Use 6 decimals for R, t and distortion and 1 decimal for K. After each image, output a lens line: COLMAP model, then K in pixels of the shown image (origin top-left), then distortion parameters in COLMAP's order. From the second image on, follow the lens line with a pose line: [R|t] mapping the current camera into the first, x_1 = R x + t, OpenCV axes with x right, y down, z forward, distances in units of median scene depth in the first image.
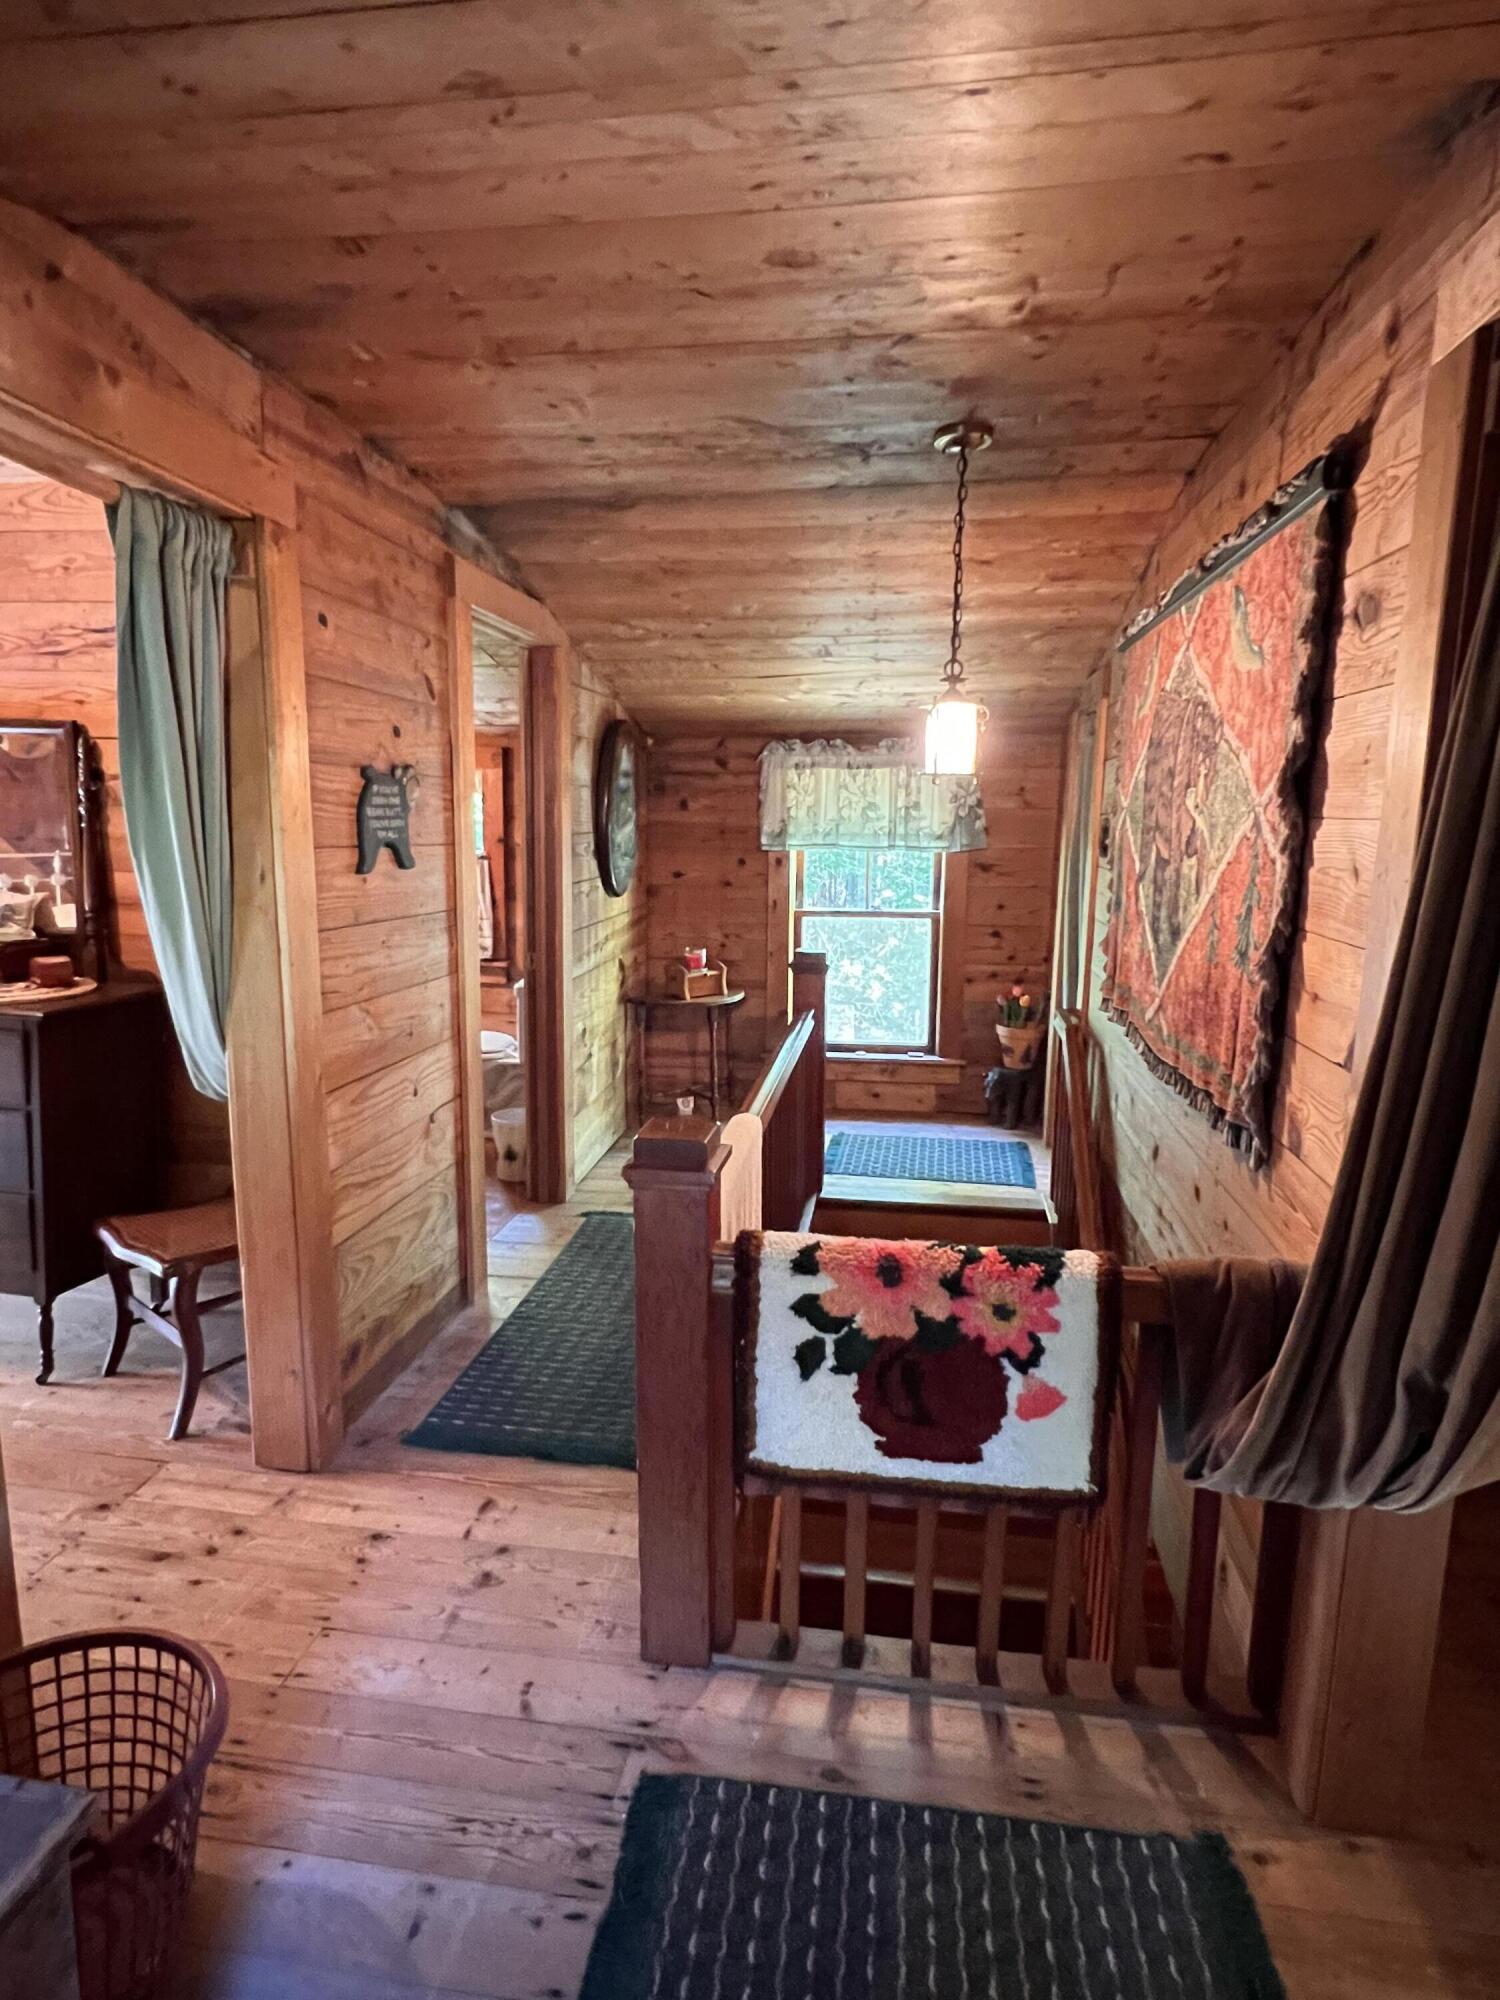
lens RADIAL K [[1080.3, 0, 750.0], [0, 1080.3, 1005.8], [0, 0, 1]] dist [0.004082, 0.000714]
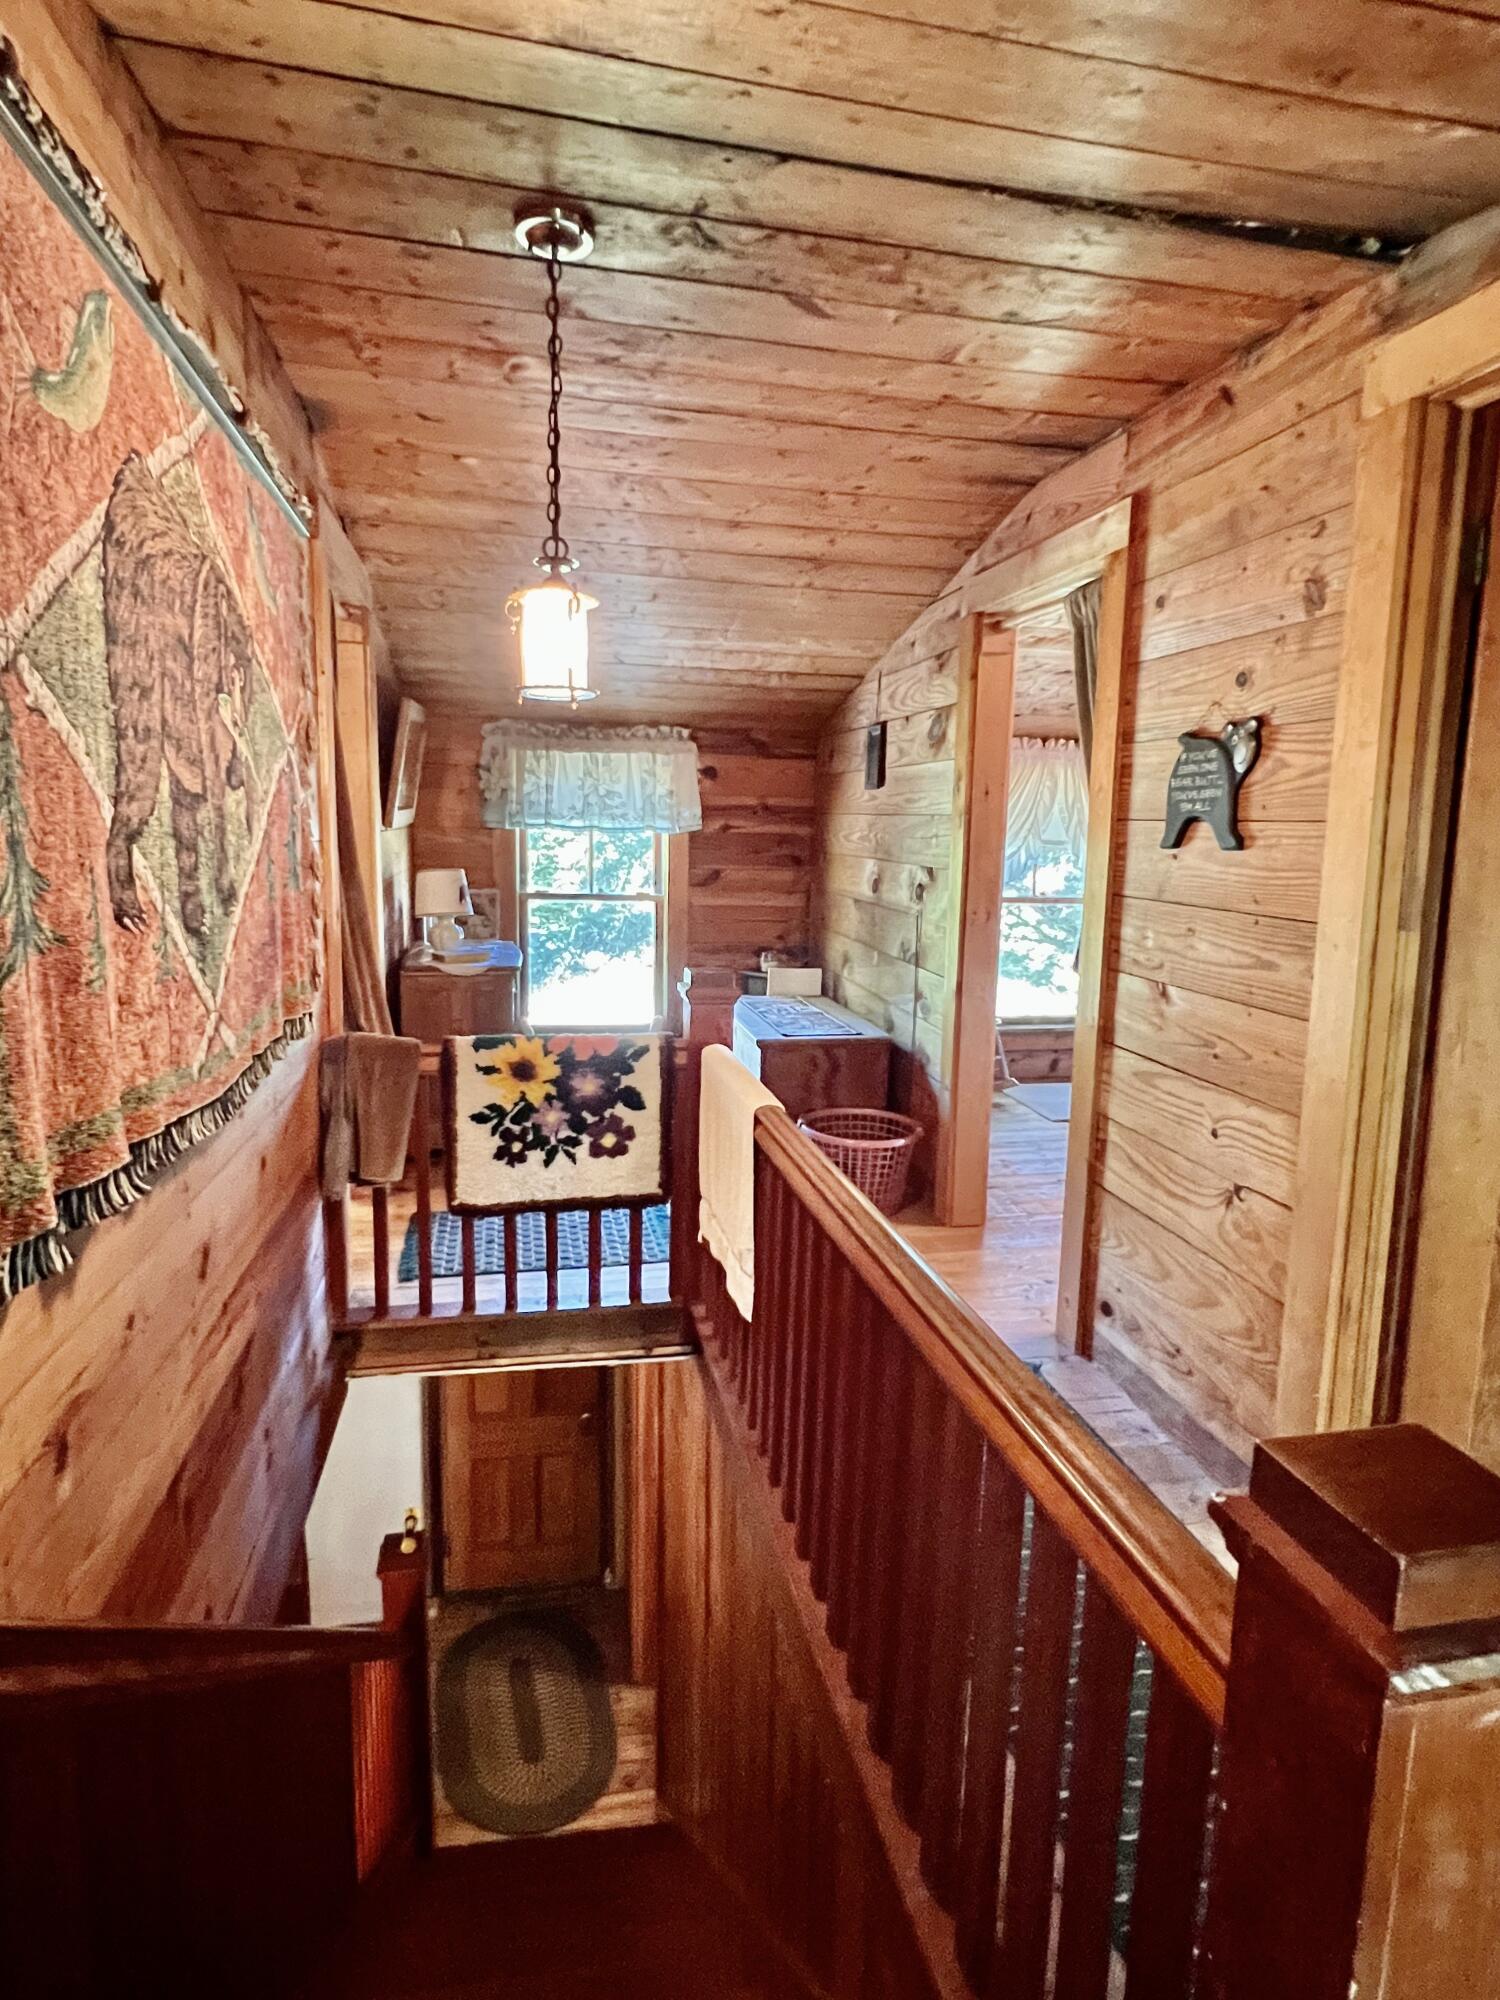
lens RADIAL K [[1080.3, 0, 748.5], [0, 1080.3, 984.9], [0, 0, 1]] dist [0.004082, 0.000714]
pose [[-0.934692, 0.015626, -0.355115, 0.338498], [-0.094835, 0.951858, 0.291499, -0.260518], [0.342574, 0.306139, -0.888213, 1.826989]]
